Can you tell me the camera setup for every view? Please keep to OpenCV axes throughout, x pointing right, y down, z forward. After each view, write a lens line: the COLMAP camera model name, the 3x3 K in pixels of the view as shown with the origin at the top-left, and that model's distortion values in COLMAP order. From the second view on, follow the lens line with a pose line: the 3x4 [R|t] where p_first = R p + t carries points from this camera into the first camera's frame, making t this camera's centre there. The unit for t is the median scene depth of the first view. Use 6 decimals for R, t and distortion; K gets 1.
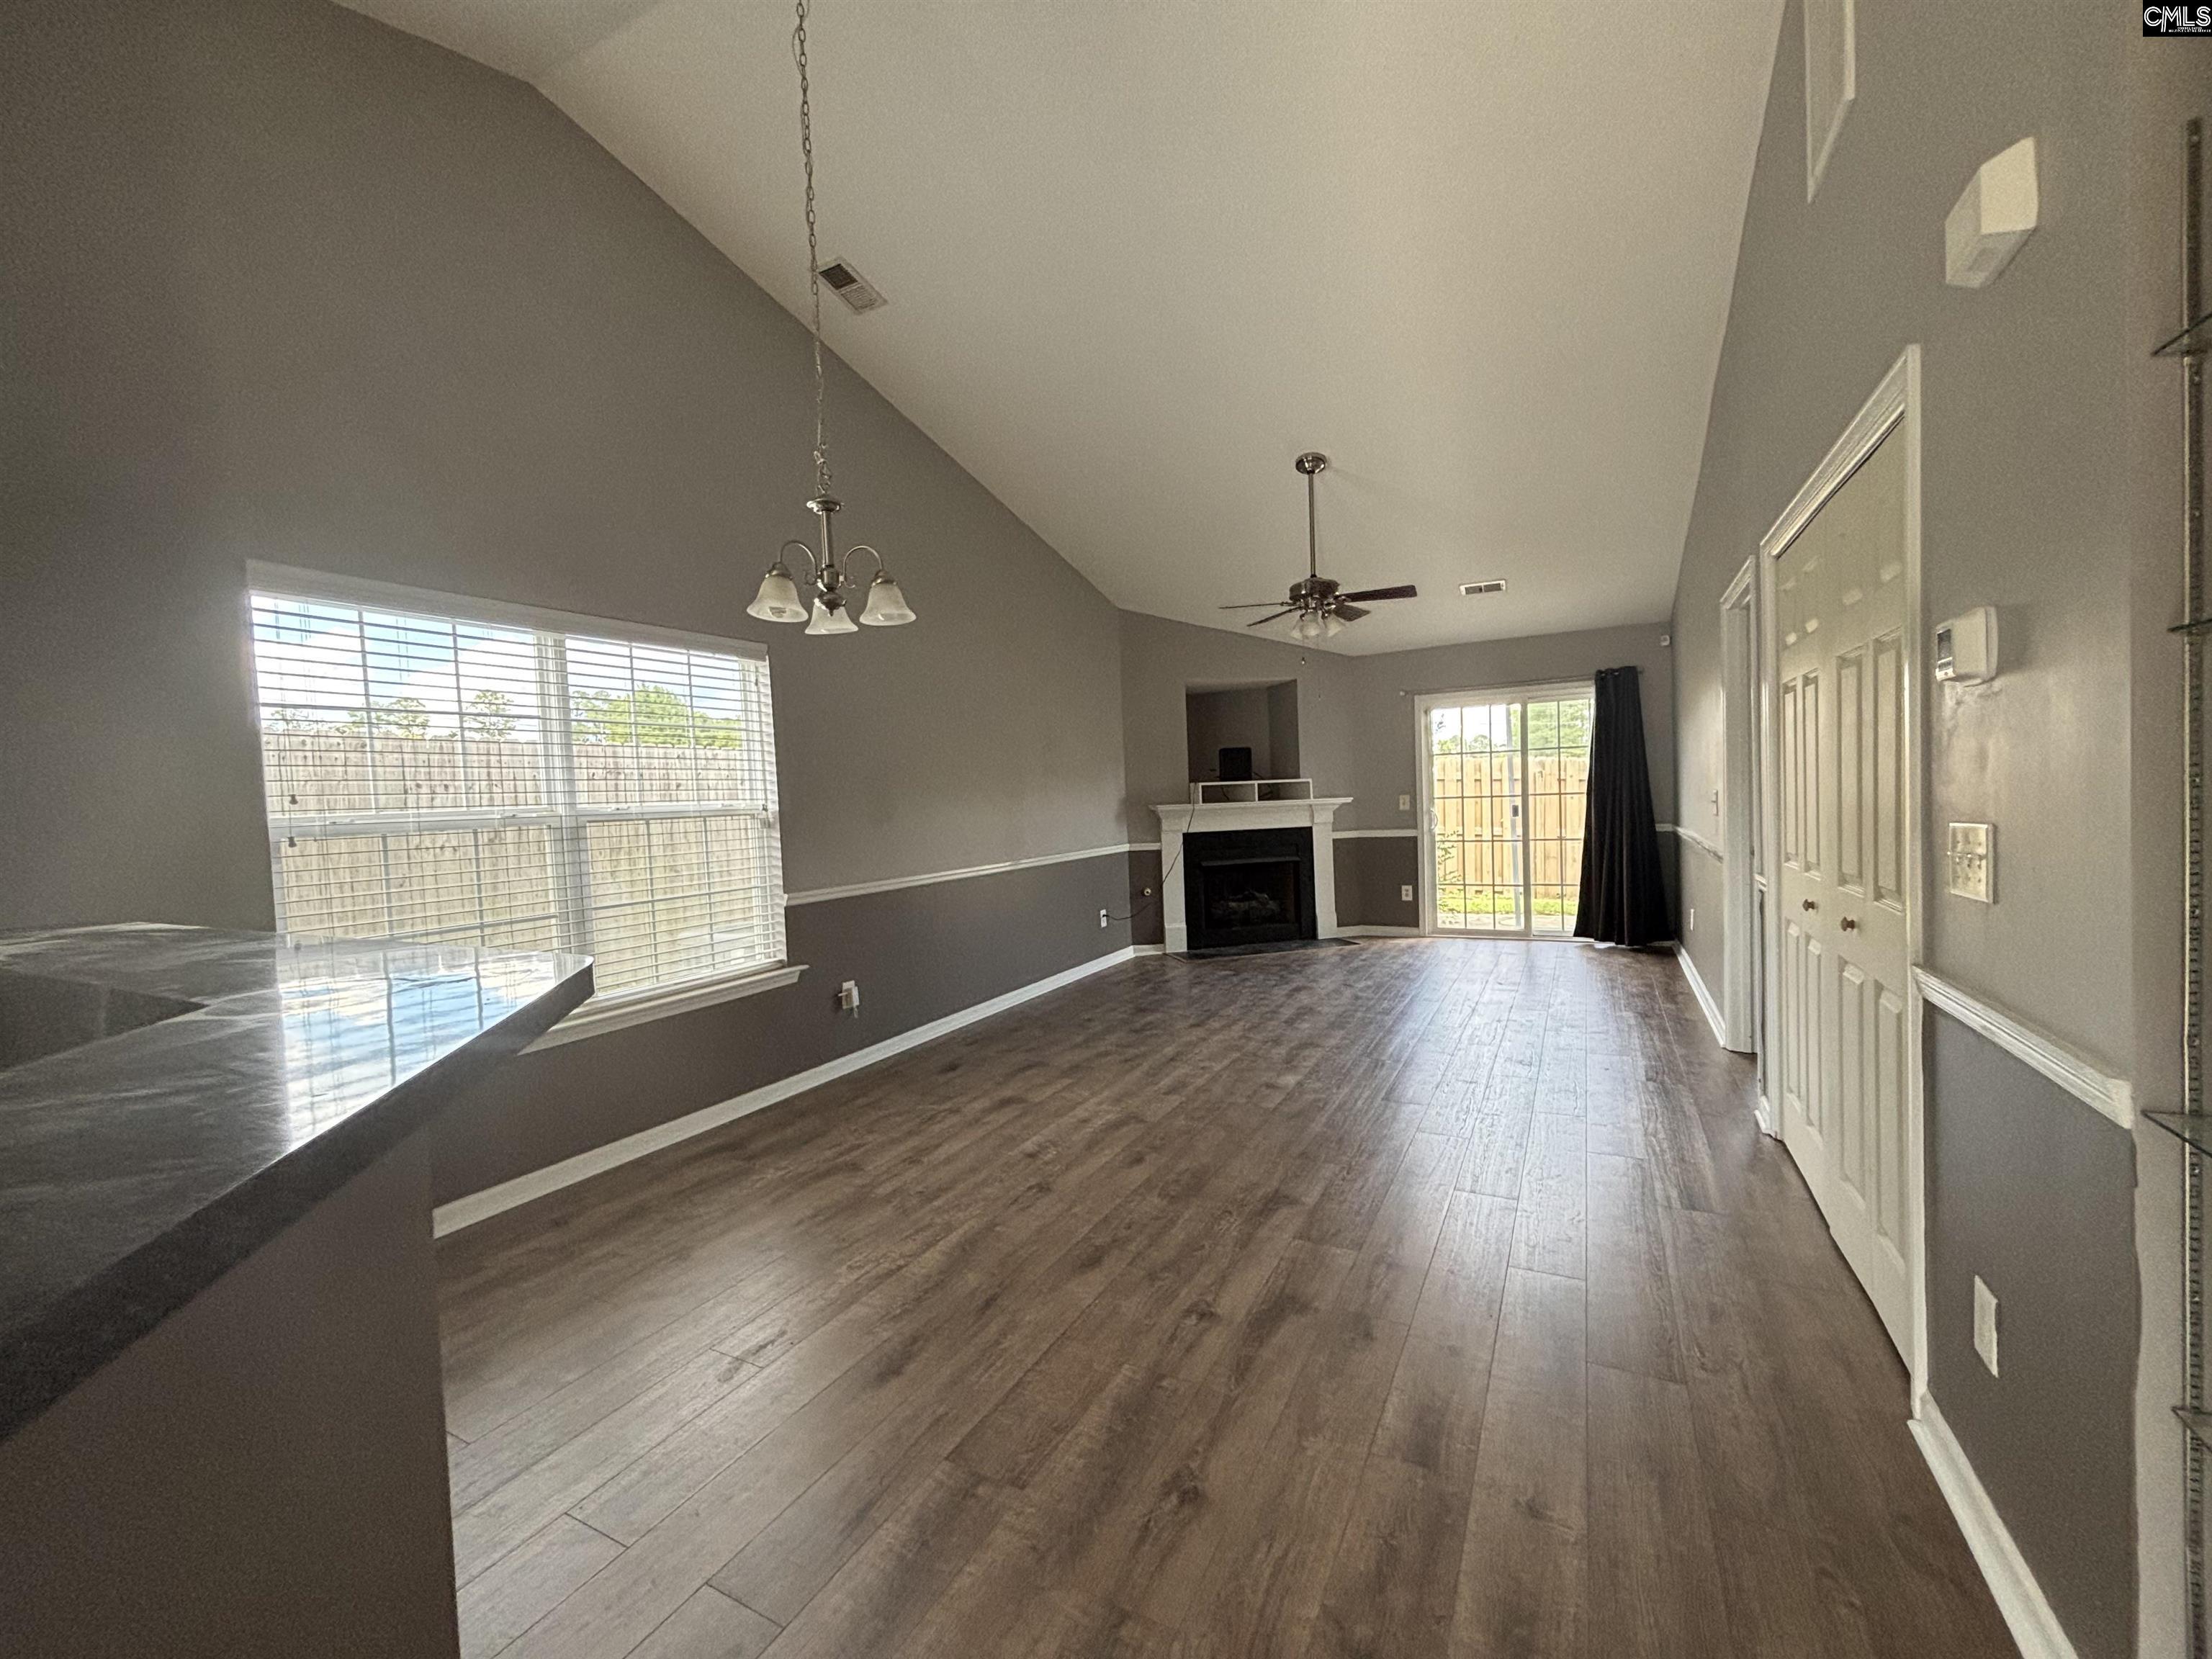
lens RADIAL K [[898.1, 0, 1104.9], [0, 898.1, 828.0], [0, 0, 1]] dist [0.002379, -0.000140]
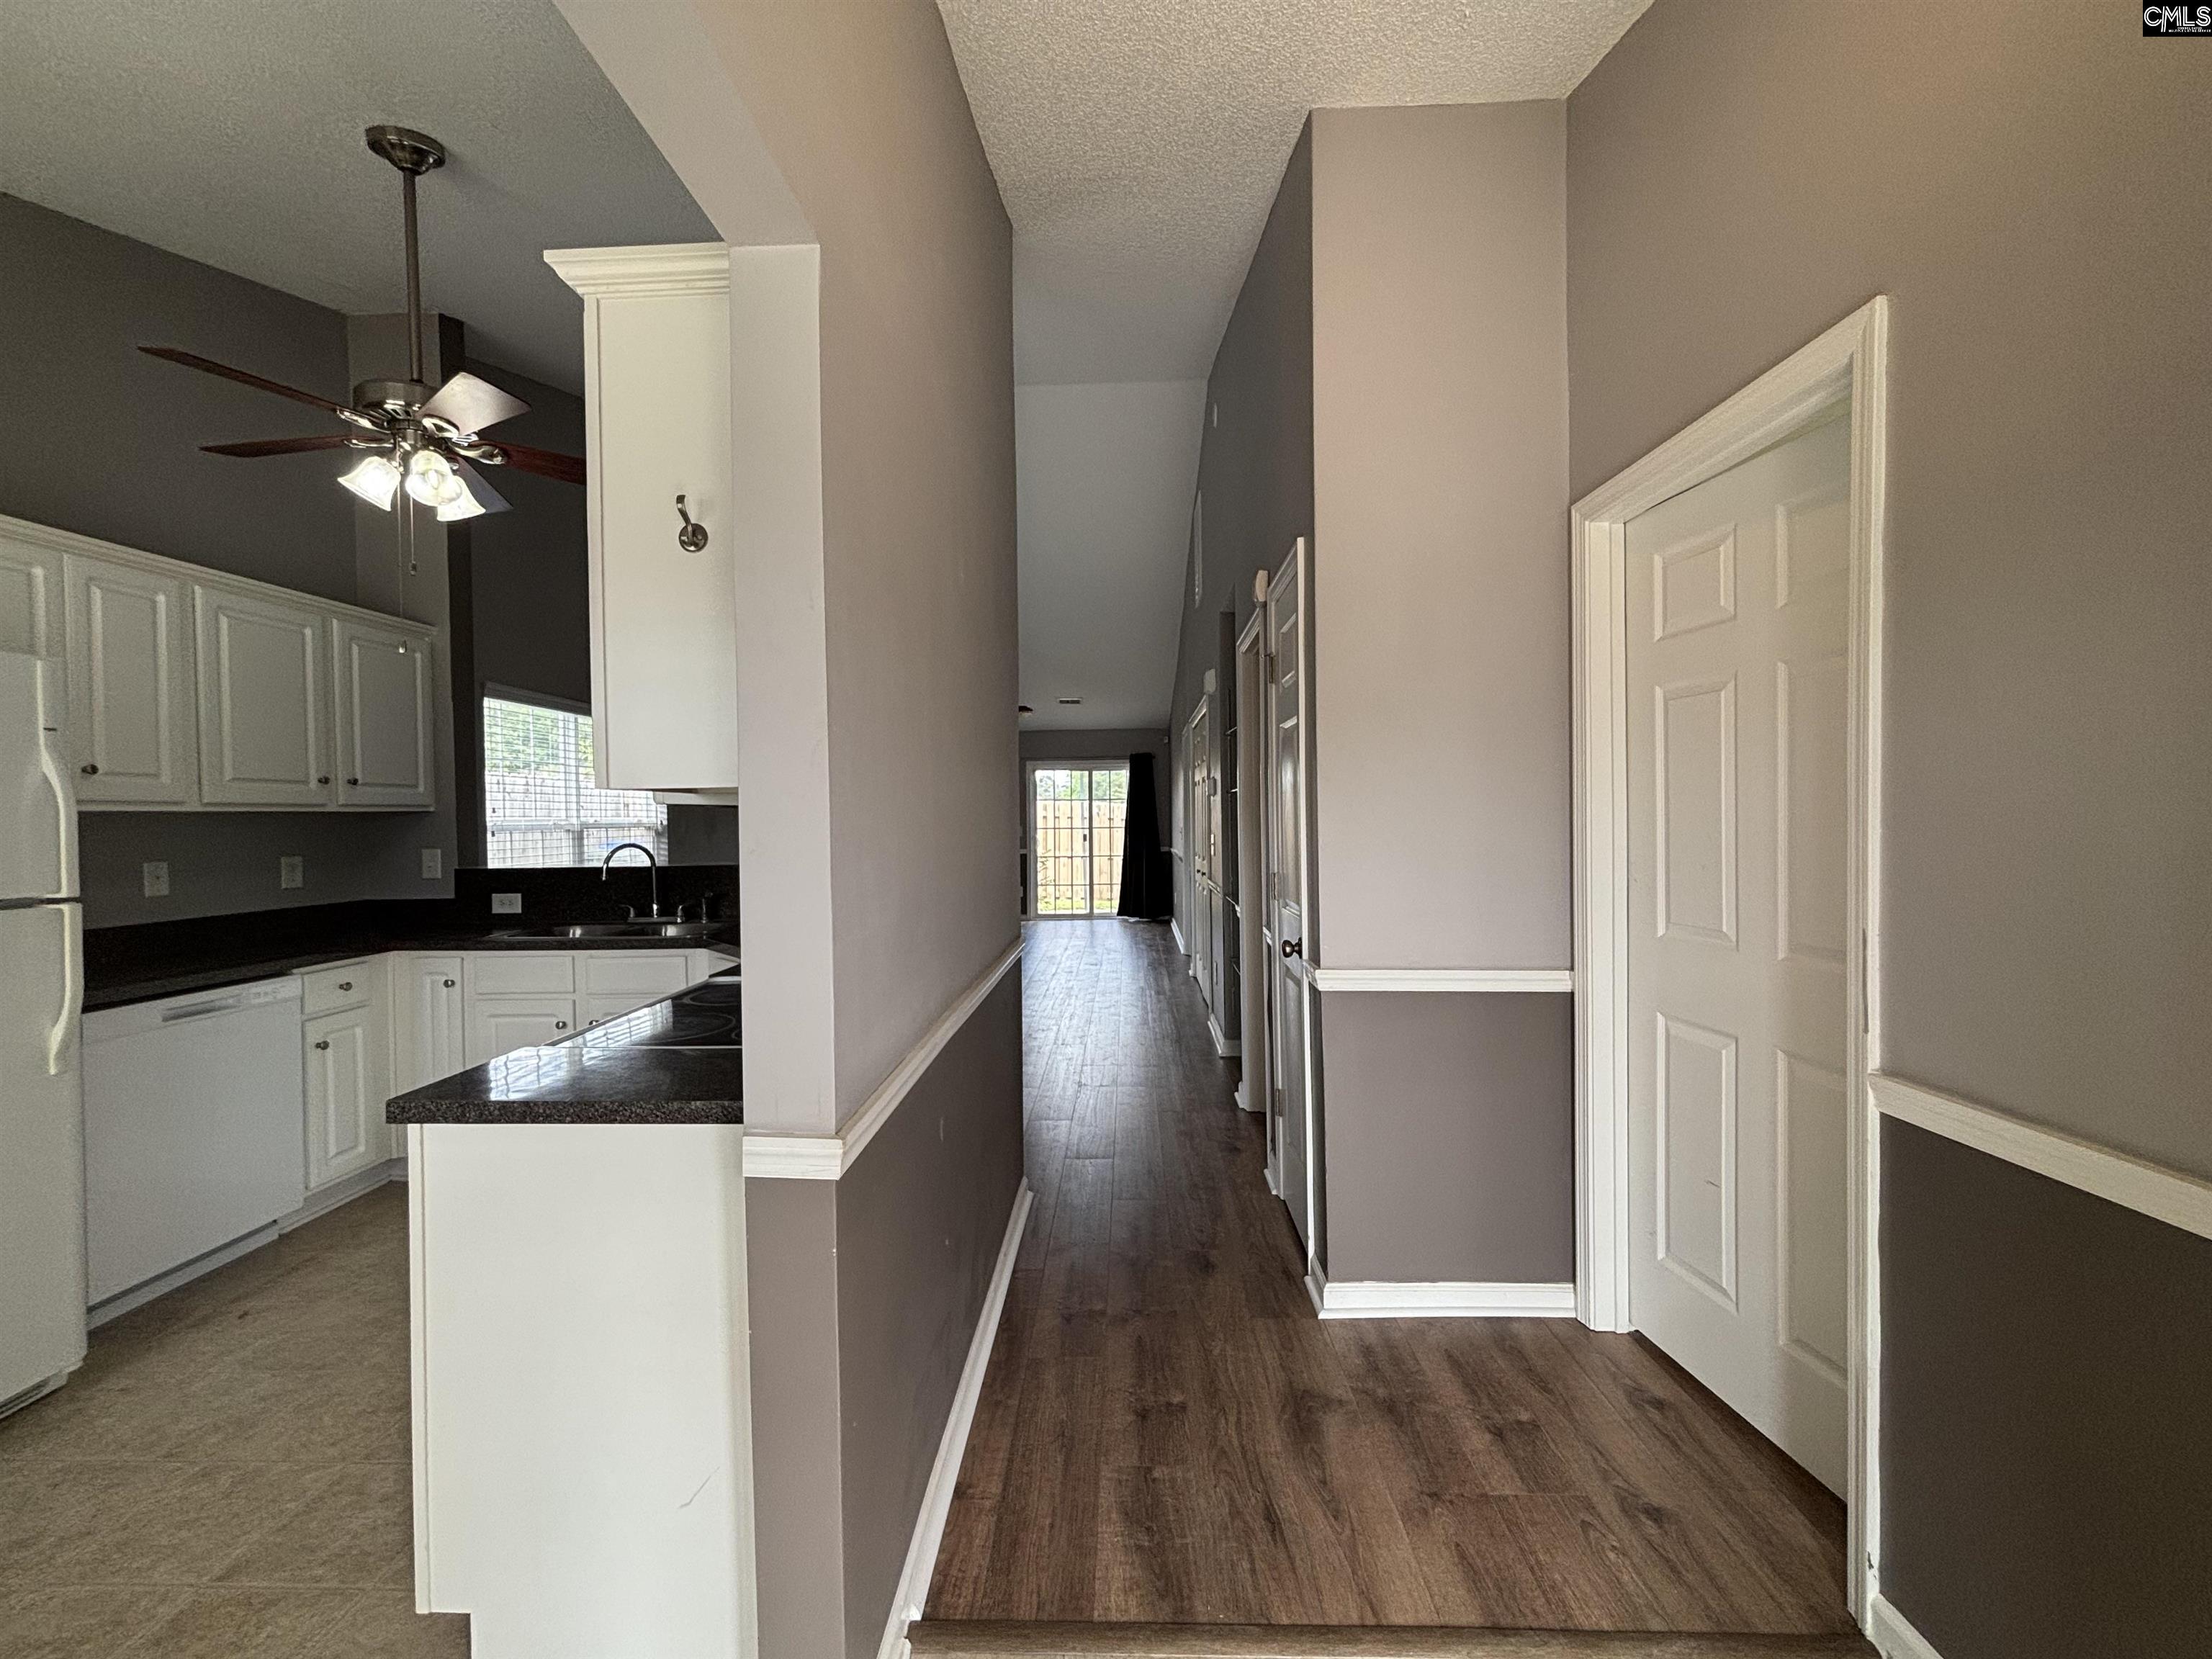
lens RADIAL K [[898.1, 0, 1100.8], [0, 898.1, 826.4], [0, 0, 1]] dist [0.002379, -0.000140]
pose [[0.896189, 0.023677, 0.443040, -0.366570], [-0.007371, 0.999232, -0.038491, 0.037309], [-0.443611, 0.031229, 0.895675, -0.717530]]
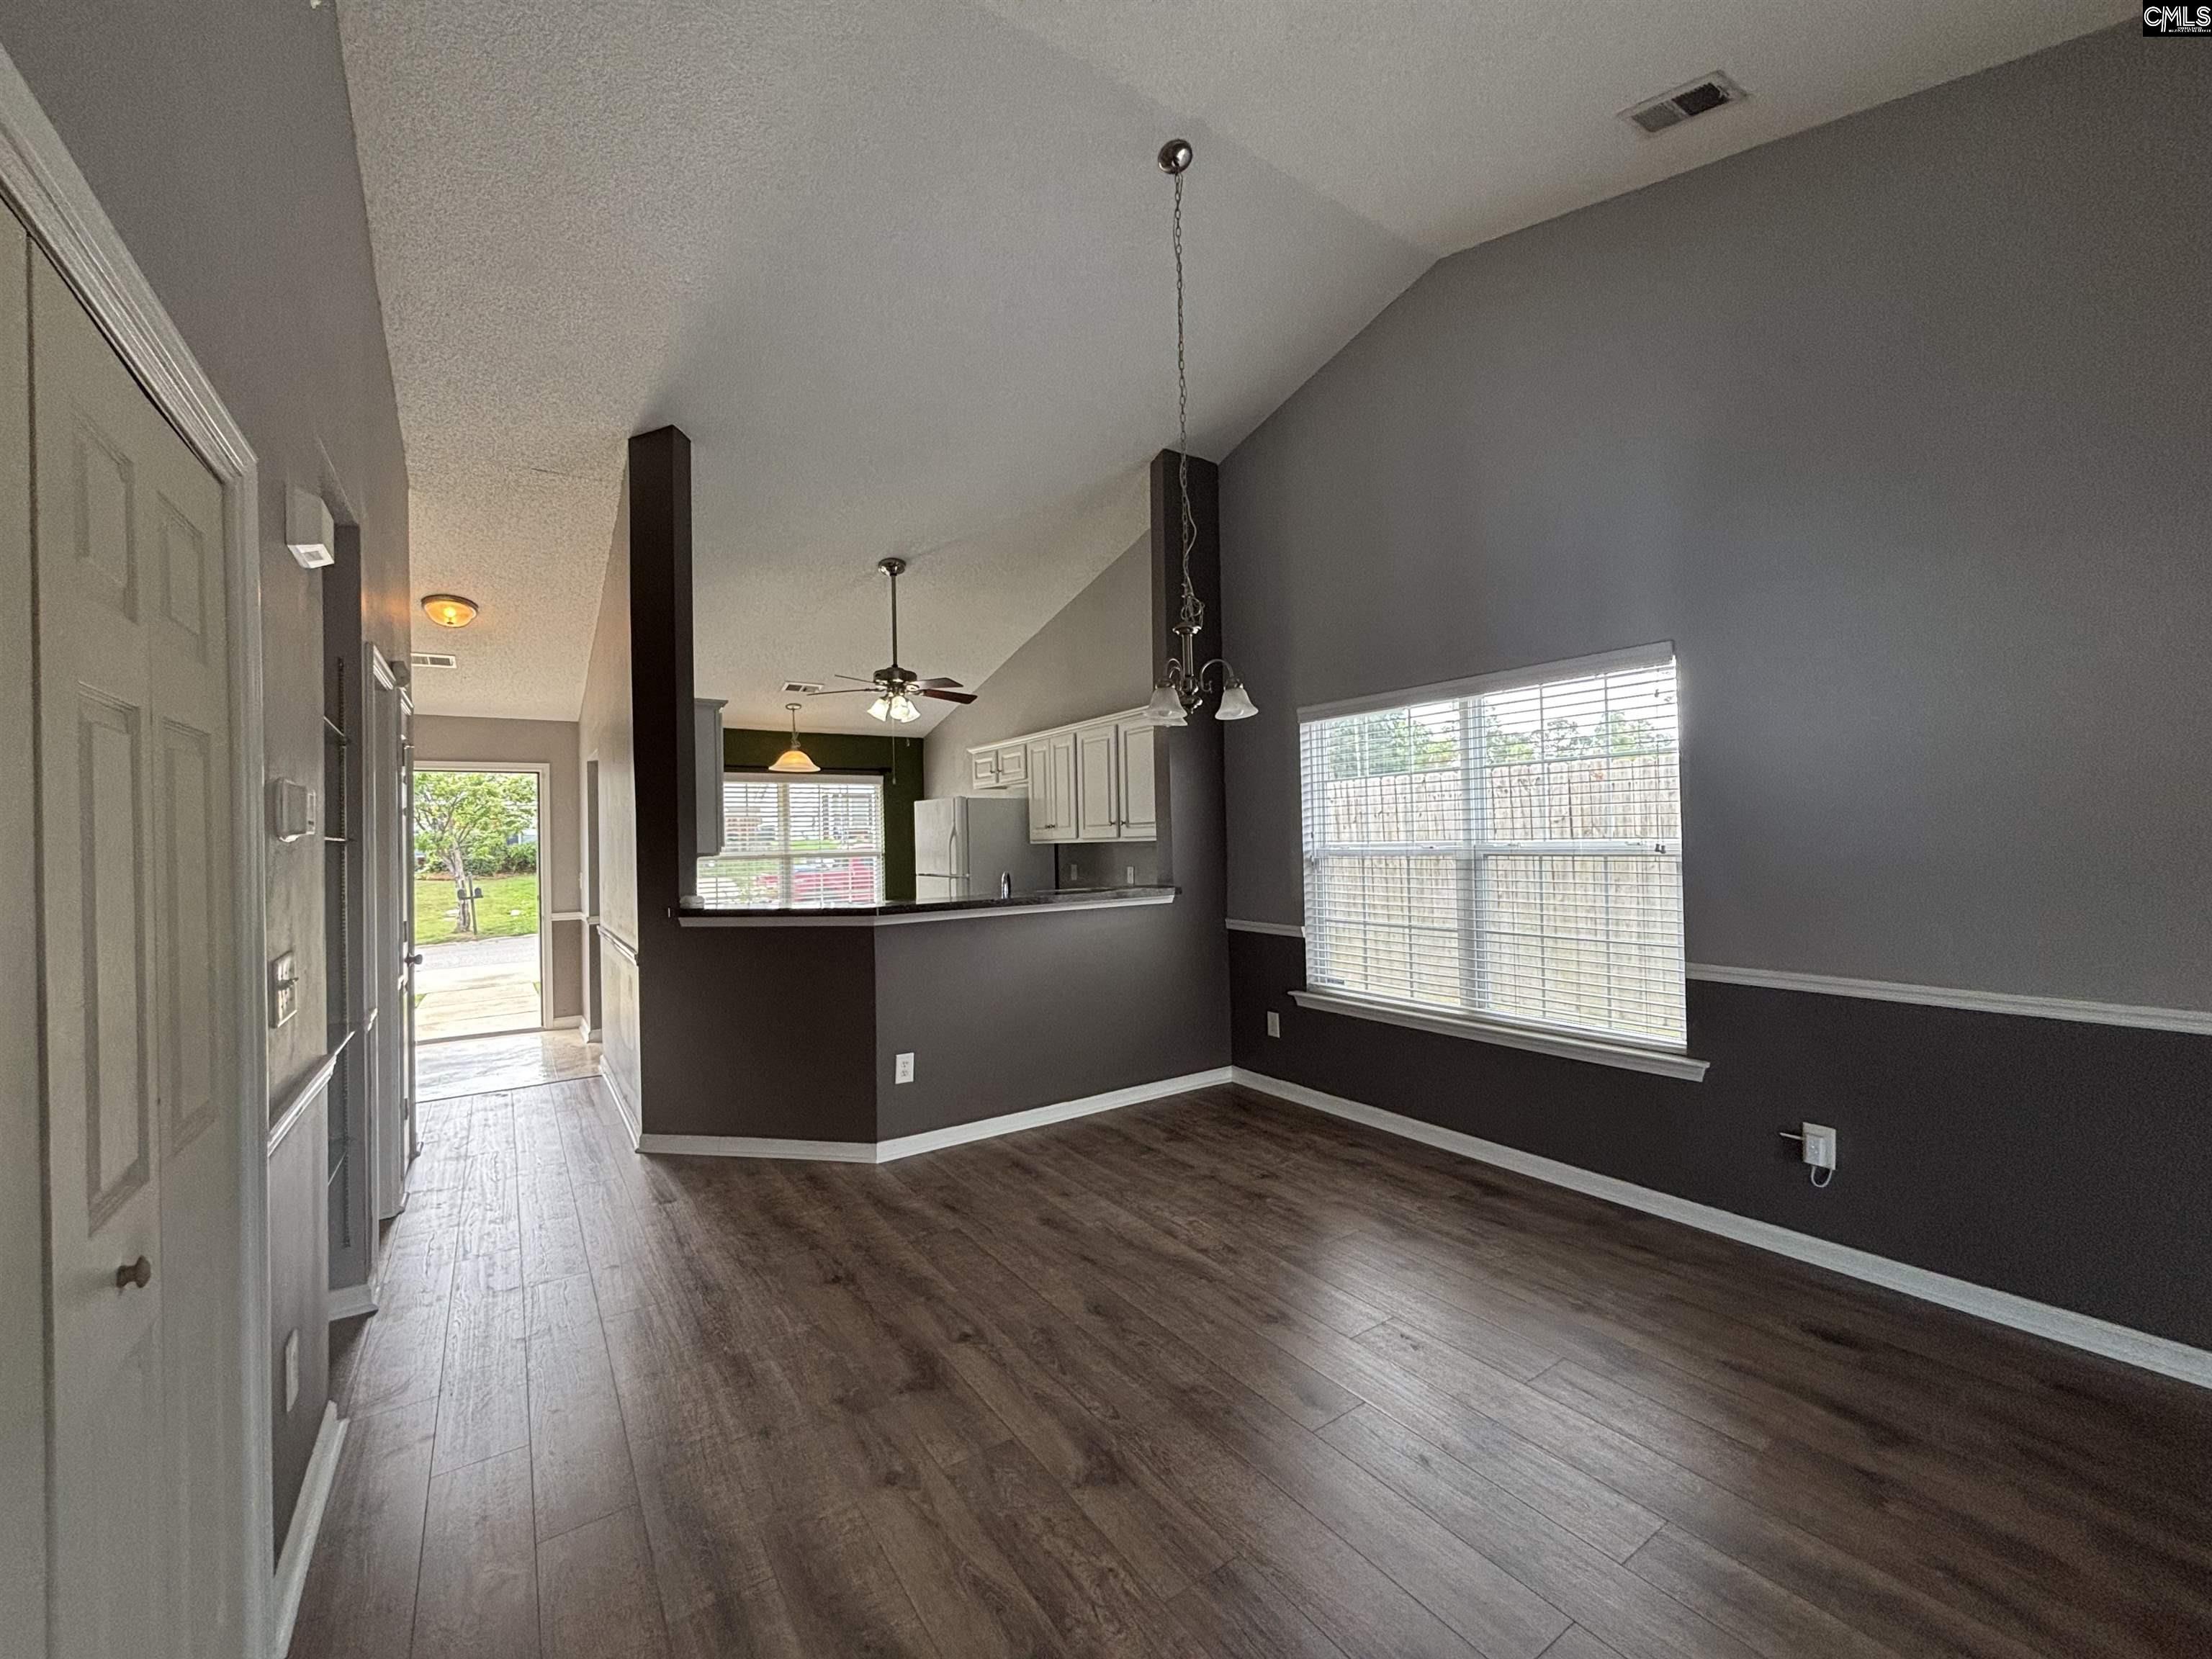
lens RADIAL K [[898.1, 0, 1103.3], [0, 898.1, 819.5], [0, 0, 1]] dist [0.002379, -0.000140]
pose [[-0.464923, 0.031070, -0.884806, 0.547895], [0.007240, 0.999484, 0.031292, -0.075705], [0.885321, 0.008143, -0.464908, 0.909723]]
